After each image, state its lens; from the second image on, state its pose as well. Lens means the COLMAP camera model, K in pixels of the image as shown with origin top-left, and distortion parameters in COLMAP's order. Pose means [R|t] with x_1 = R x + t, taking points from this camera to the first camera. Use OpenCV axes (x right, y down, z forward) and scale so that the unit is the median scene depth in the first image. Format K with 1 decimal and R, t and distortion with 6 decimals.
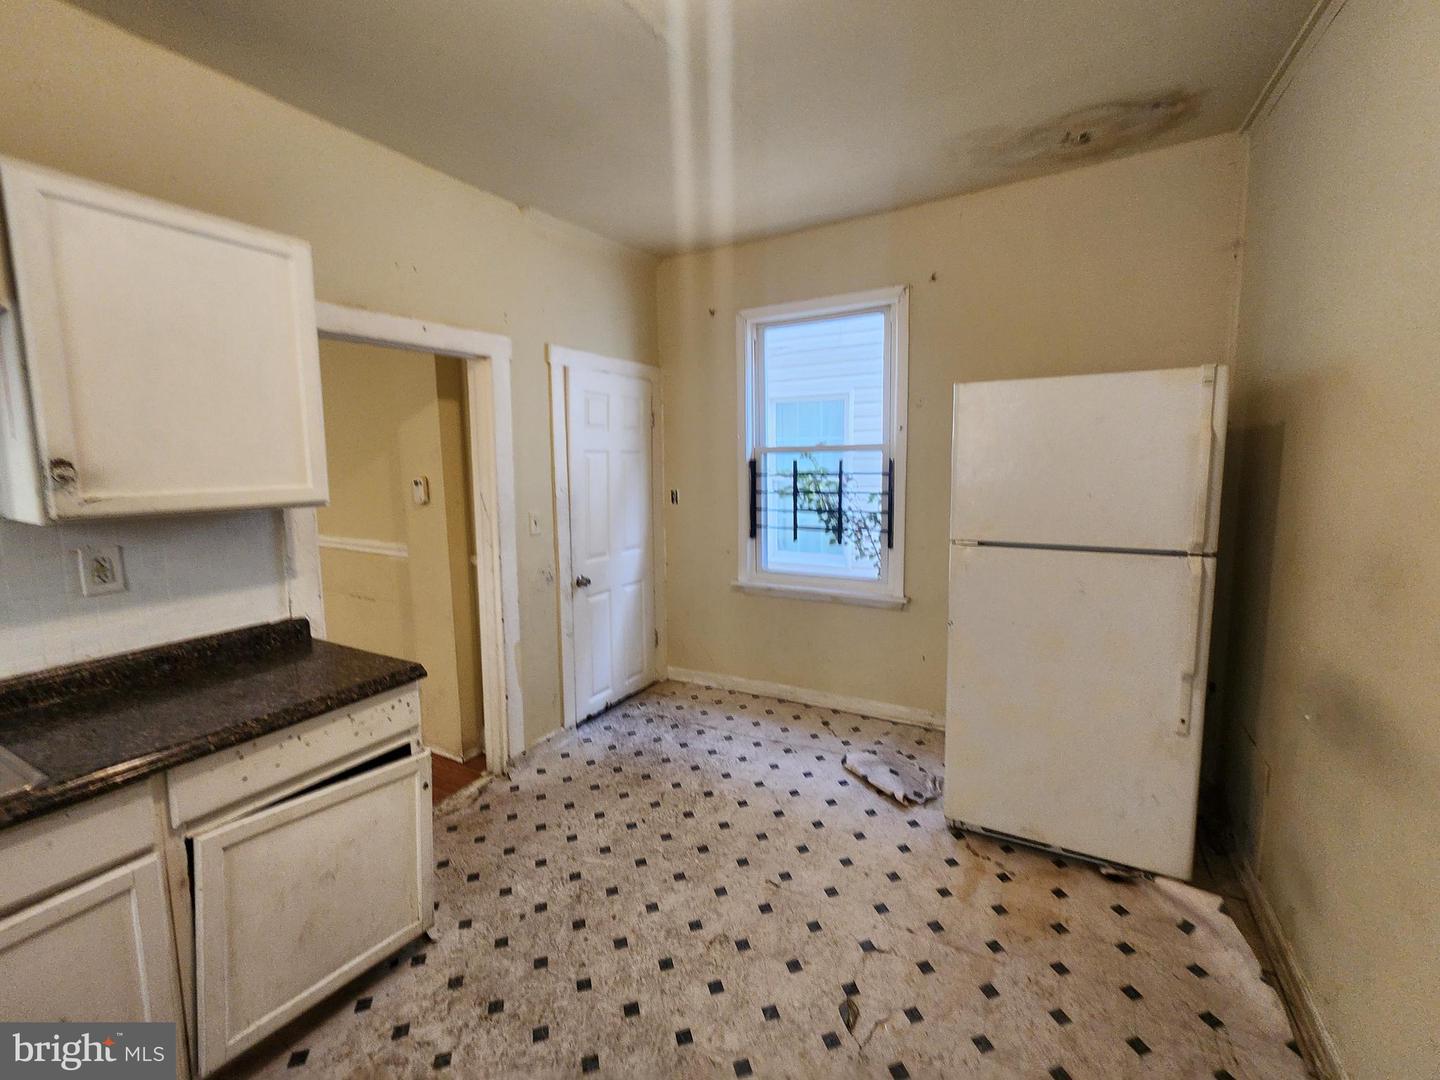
lens RADIAL K [[607.5, 0, 716.0], [0, 607.5, 527.1], [0, 0, 1]] dist [-0.003022, -0.000543]
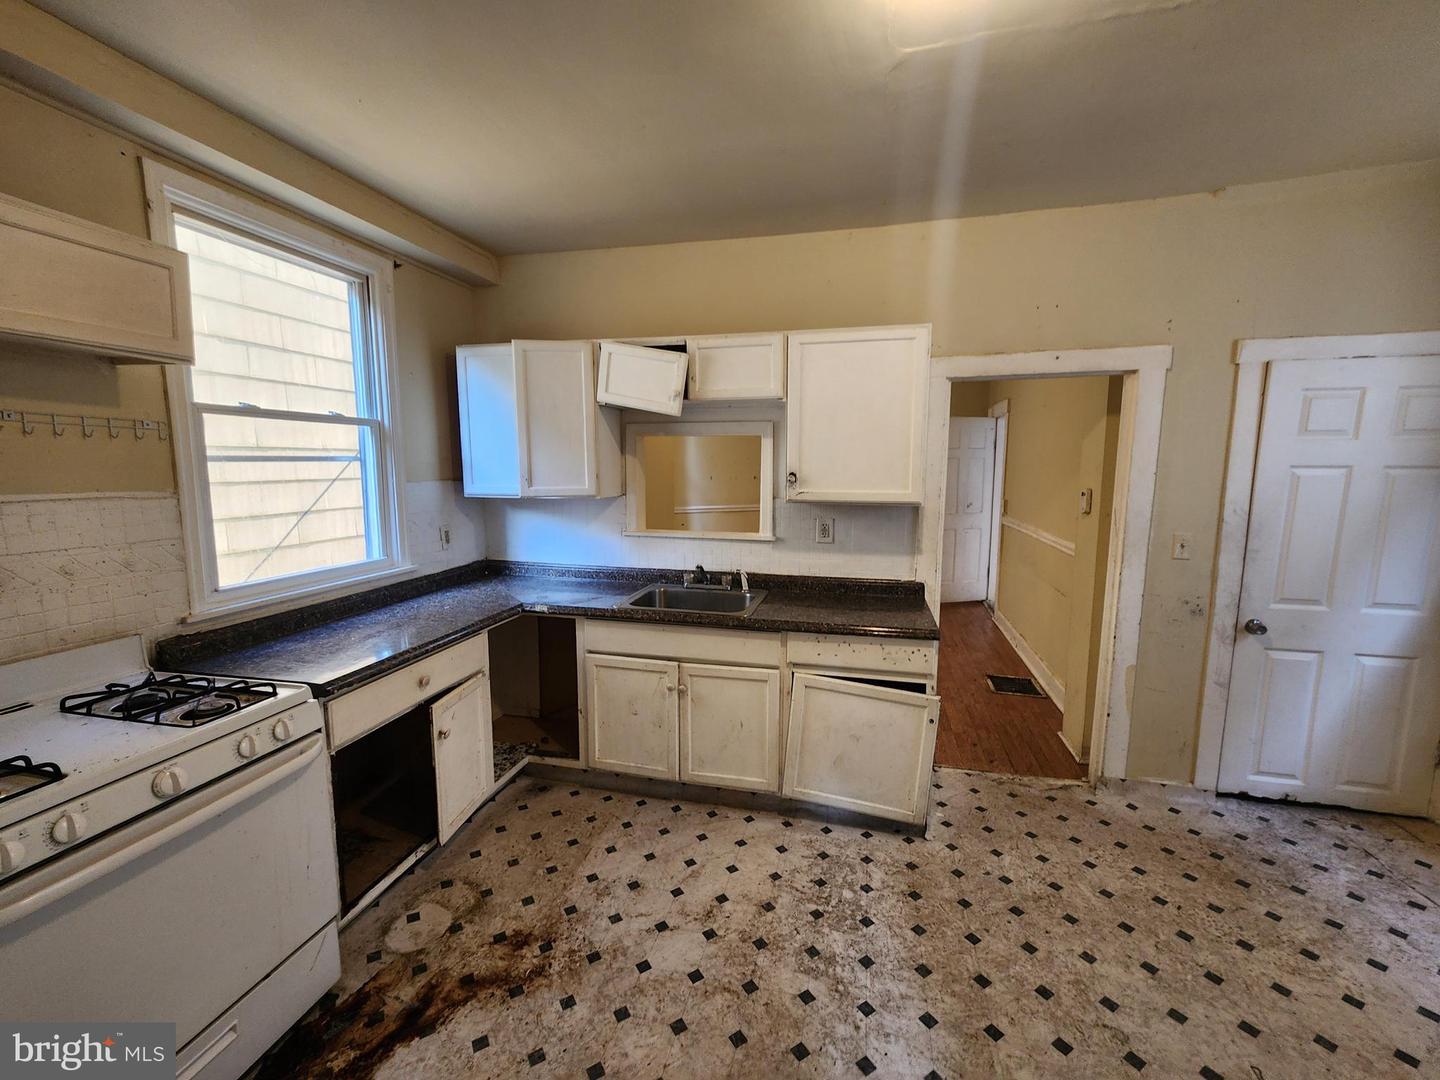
lens RADIAL K [[588.8, 0, 720.0], [0, 588.8, 540.0], [0, 0, 1]] dist [0.000143, 0.000555]
pose [[0.274235, 0.132568, -0.952481, 0.479874], [-0.113190, 0.988018, 0.104925, -0.040977], [0.954978, 0.079038, 0.285954, 0.130416]]
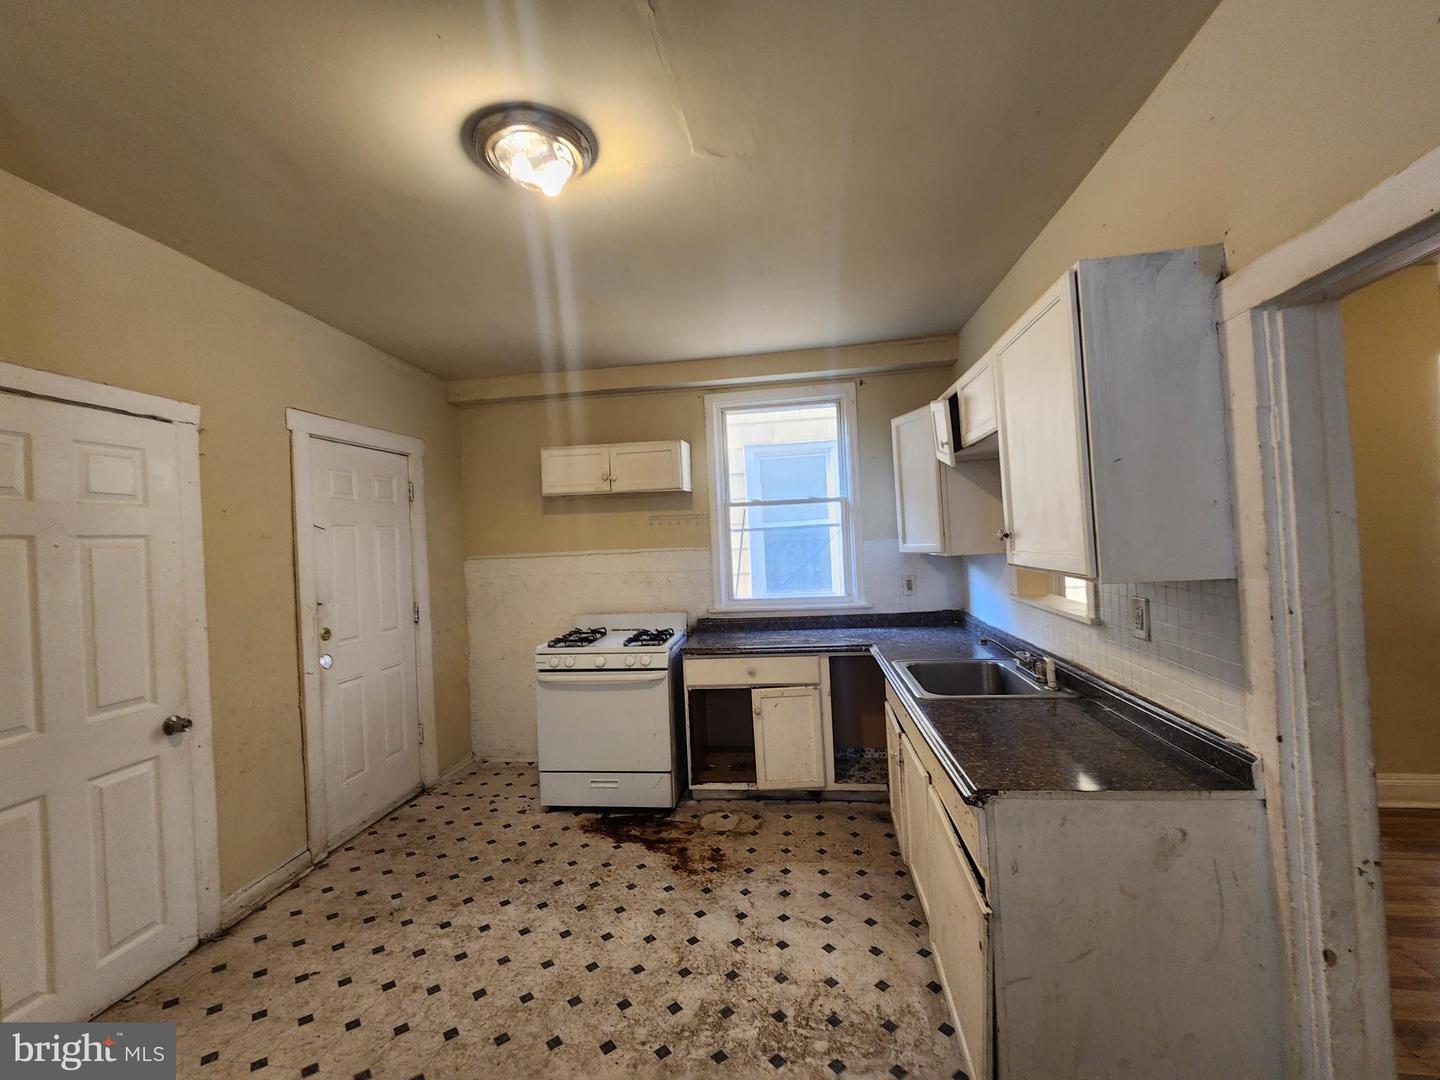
lens RADIAL K [[588.8, 0, 720.0], [0, 588.8, 540.0], [0, 0, 1]] dist [0.000143, 0.000555]
pose [[-0.918695, 0.053999, -0.391258, 0.083887], [0.009934, 0.993456, 0.113786, -0.157041], [0.394842, 0.100648, -0.913219, 1.273436]]
